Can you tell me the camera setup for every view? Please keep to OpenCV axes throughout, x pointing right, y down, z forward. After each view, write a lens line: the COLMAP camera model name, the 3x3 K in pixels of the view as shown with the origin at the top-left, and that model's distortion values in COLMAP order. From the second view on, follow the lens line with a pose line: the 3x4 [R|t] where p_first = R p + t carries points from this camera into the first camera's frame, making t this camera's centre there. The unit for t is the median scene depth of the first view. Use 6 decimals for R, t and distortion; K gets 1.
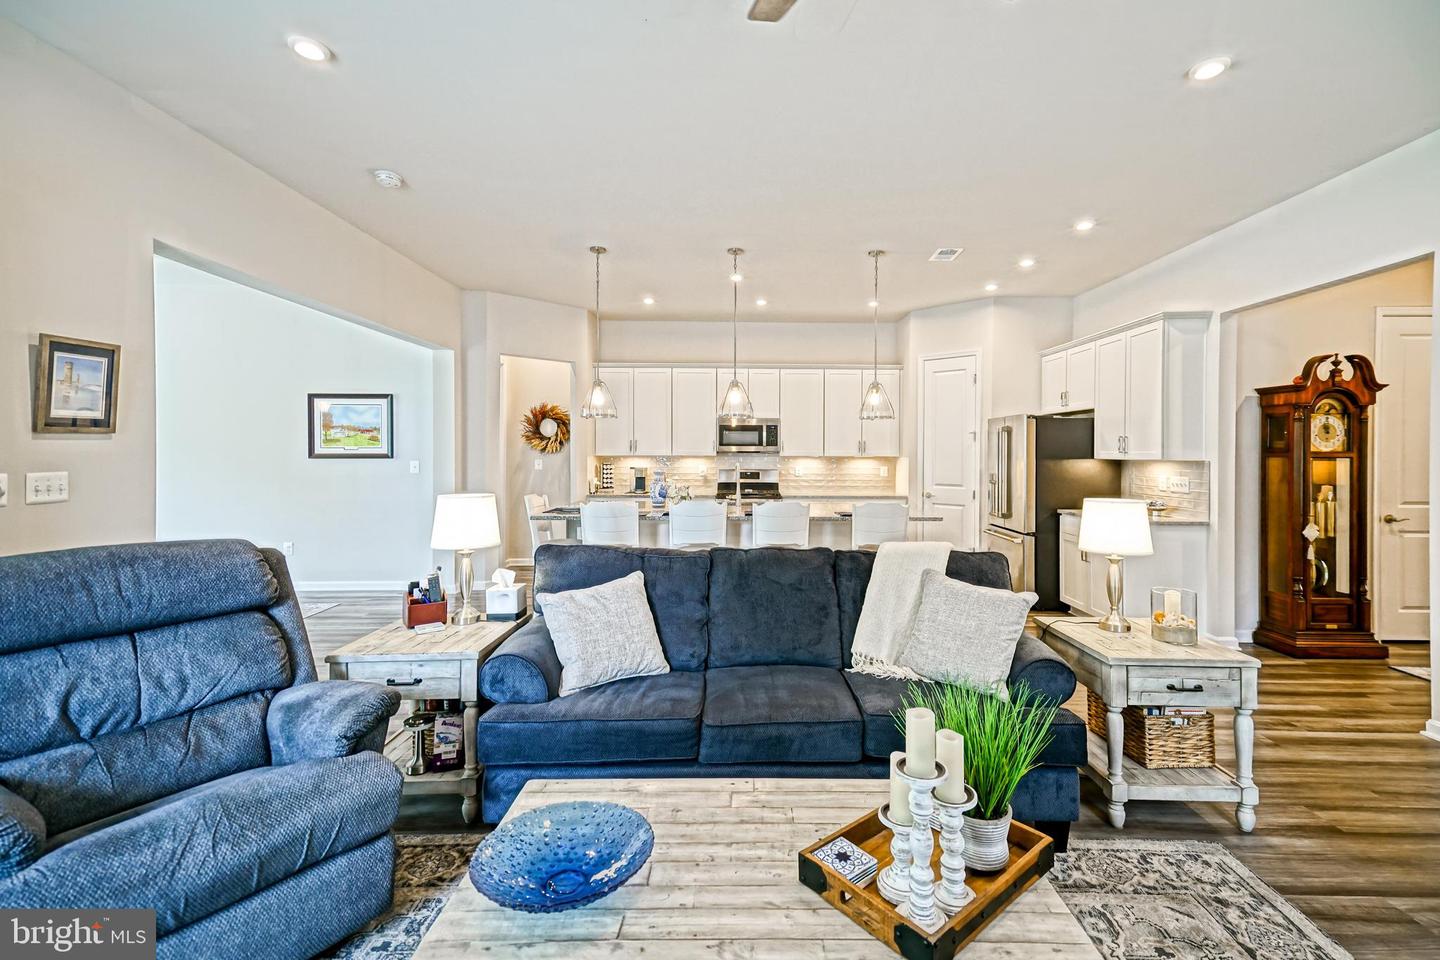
lens RADIAL K [[645.2, 0, 751.9], [0, 645.2, 457.8], [0, 0, 1]] dist [0.045158, -0.006112]
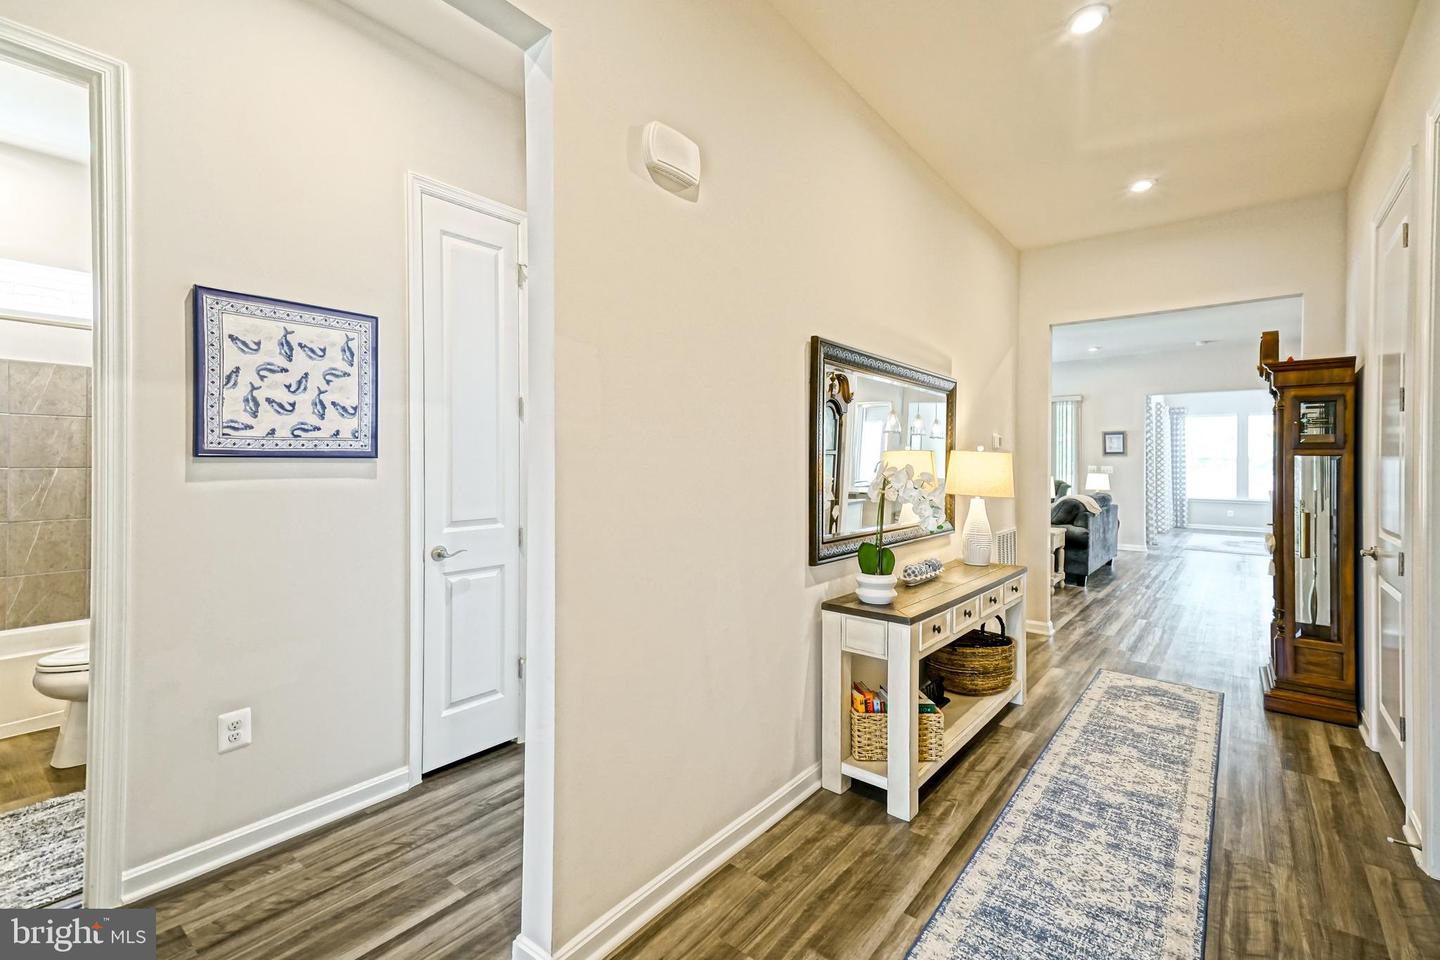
lens RADIAL K [[645.2, 0, 710.8], [0, 645.2, 470.2], [0, 0, 1]] dist [0.045158, -0.006112]
pose [[-0.646017, -0.000745, -0.763323, 1.553944], [-0.009339, 0.999932, 0.006928, 0.018345], [0.763266, 0.011604, -0.645980, 0.799418]]
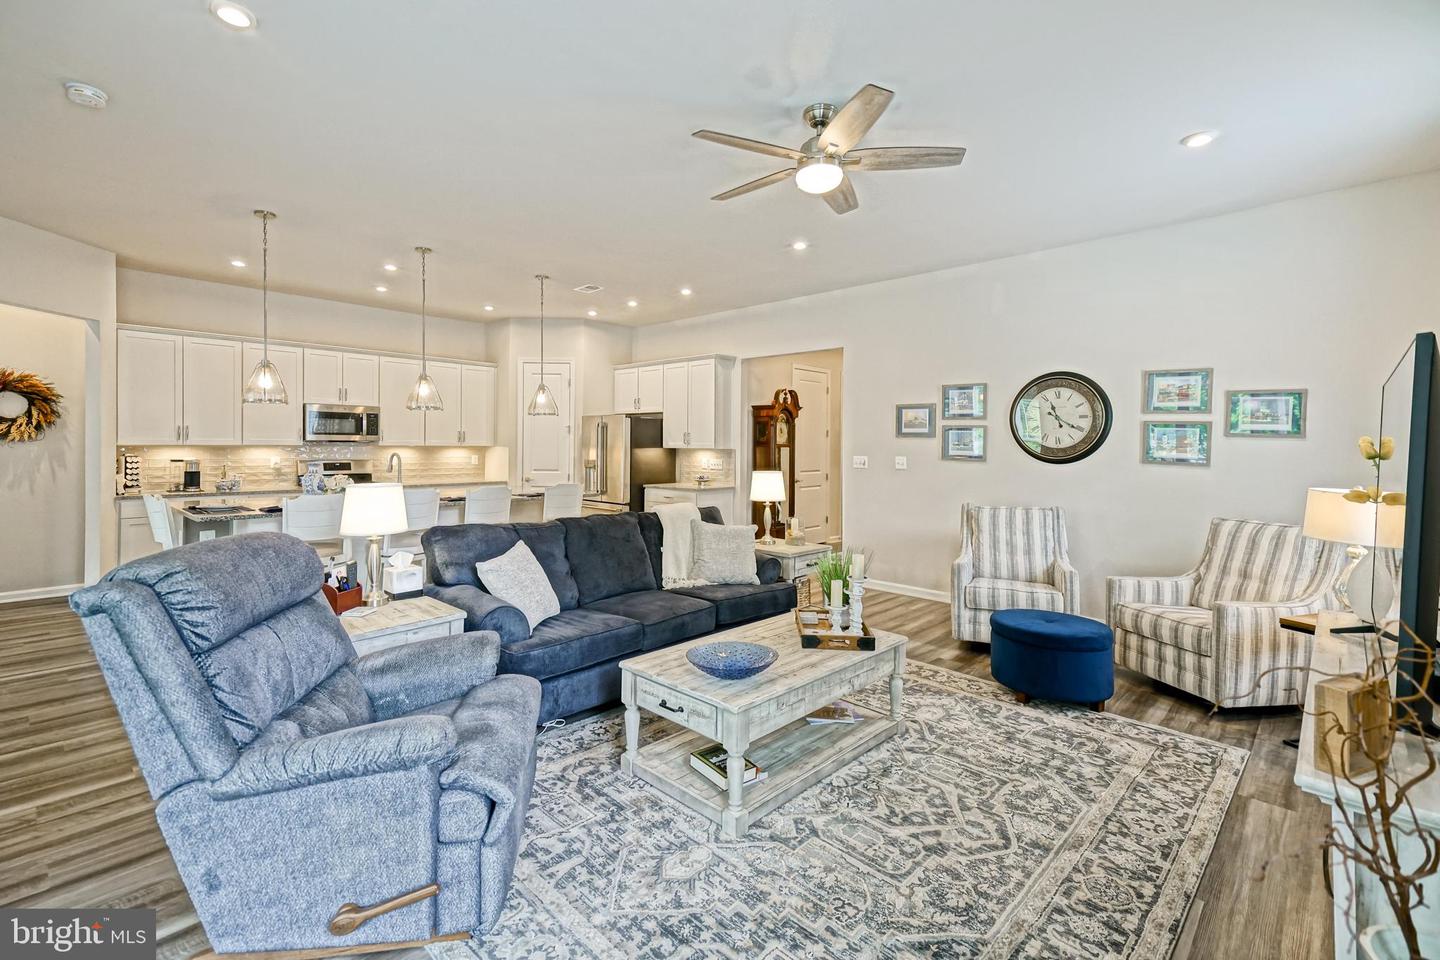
lens RADIAL K [[645.2, 0, 712.2], [0, 645.2, 436.3], [0, 0, 1]] dist [0.045158, -0.006112]
pose [[0.704482, 0.010365, 0.709646, -0.399024], [-0.000326, 0.999898, -0.014280, -0.003167], [-0.709722, 0.009828, 0.704413, -0.069531]]
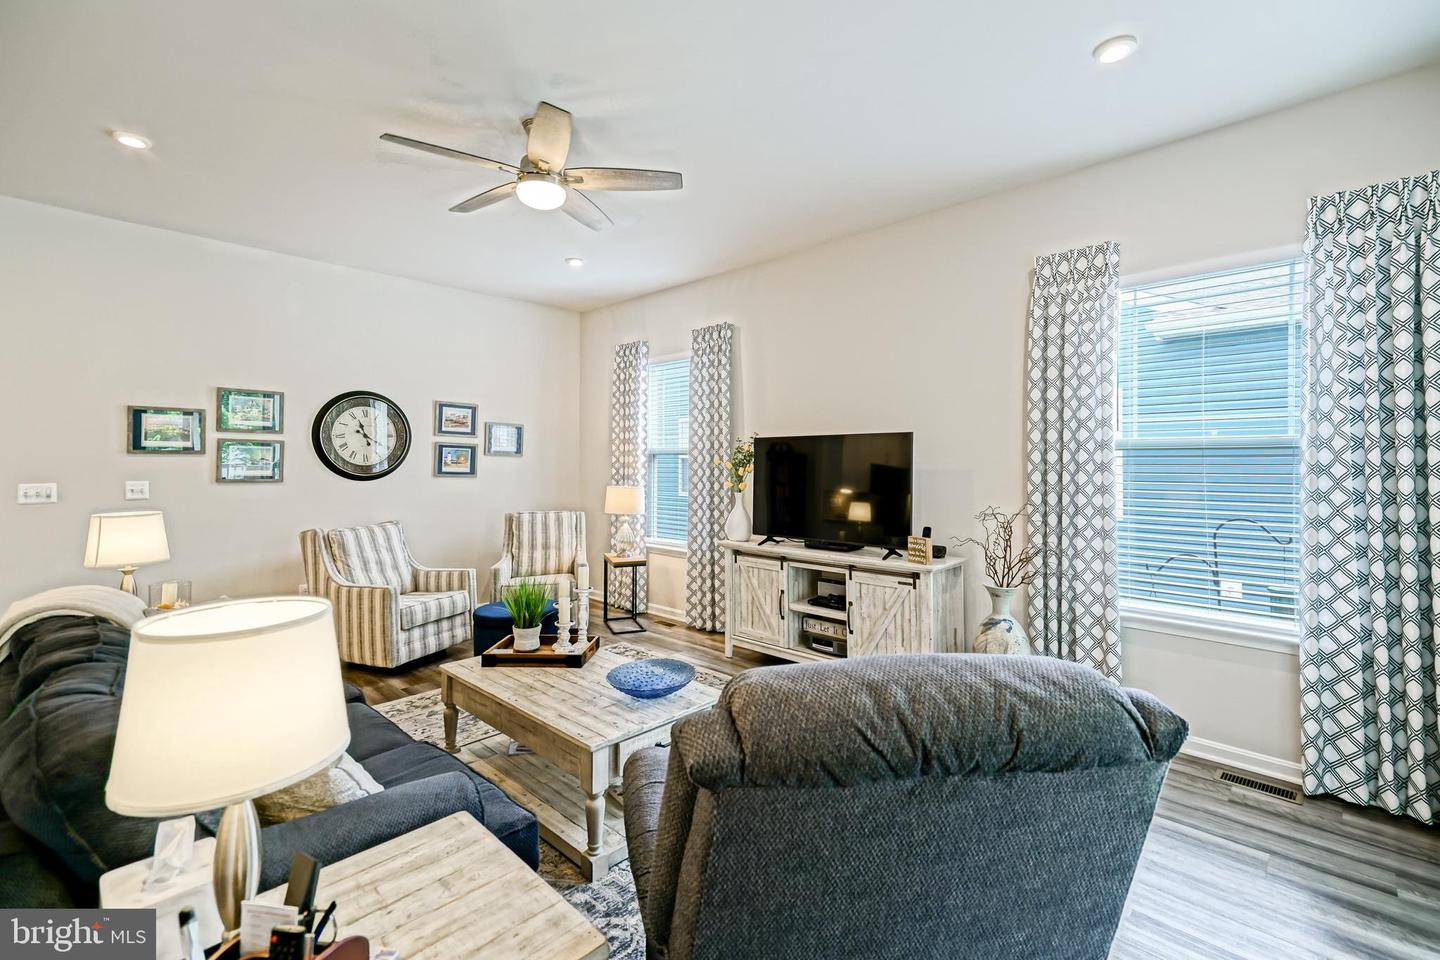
lens RADIAL K [[645.2, 0, 719.0], [0, 645.2, 458.2], [0, 0, 1]] dist [0.045158, -0.006112]
pose [[-0.708637, -0.001433, 0.705572, -0.428411], [0.003433, 0.999979, 0.005479, -0.013093], [-0.705565, 0.006305, -0.708617, 0.538620]]
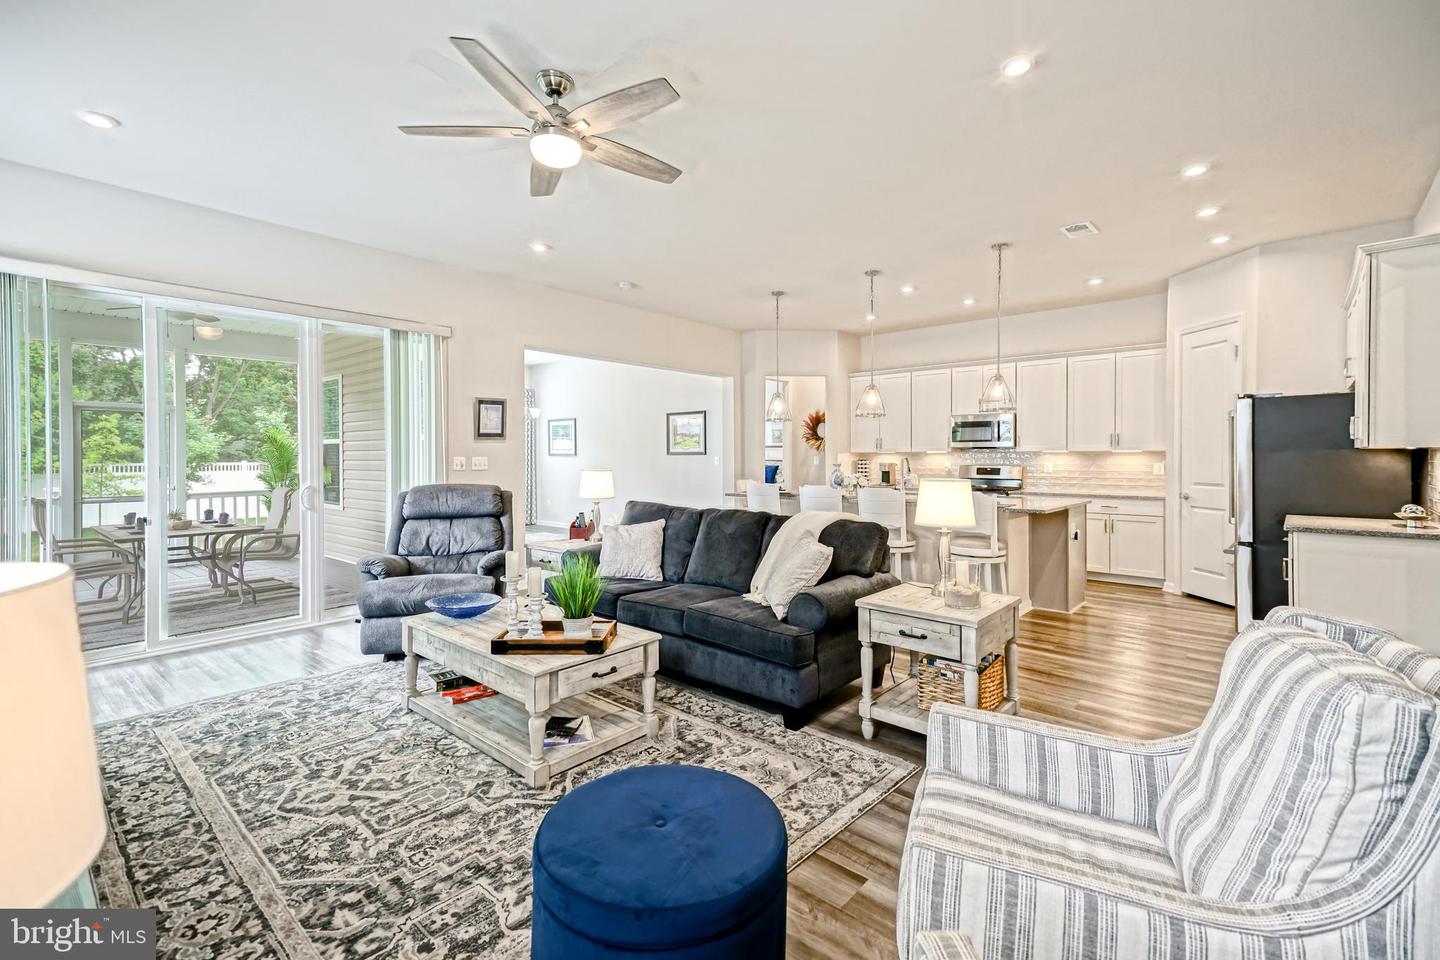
lens RADIAL K [[645.2, 0, 721.2], [0, 645.2, 454.0], [0, 0, 1]] dist [0.045158, -0.006112]
pose [[0.738838, -0.006257, -0.673854, 0.500362], [-0.000911, 0.999947, -0.010284, 0.015733], [0.673882, 0.008212, 0.738793, -0.038763]]
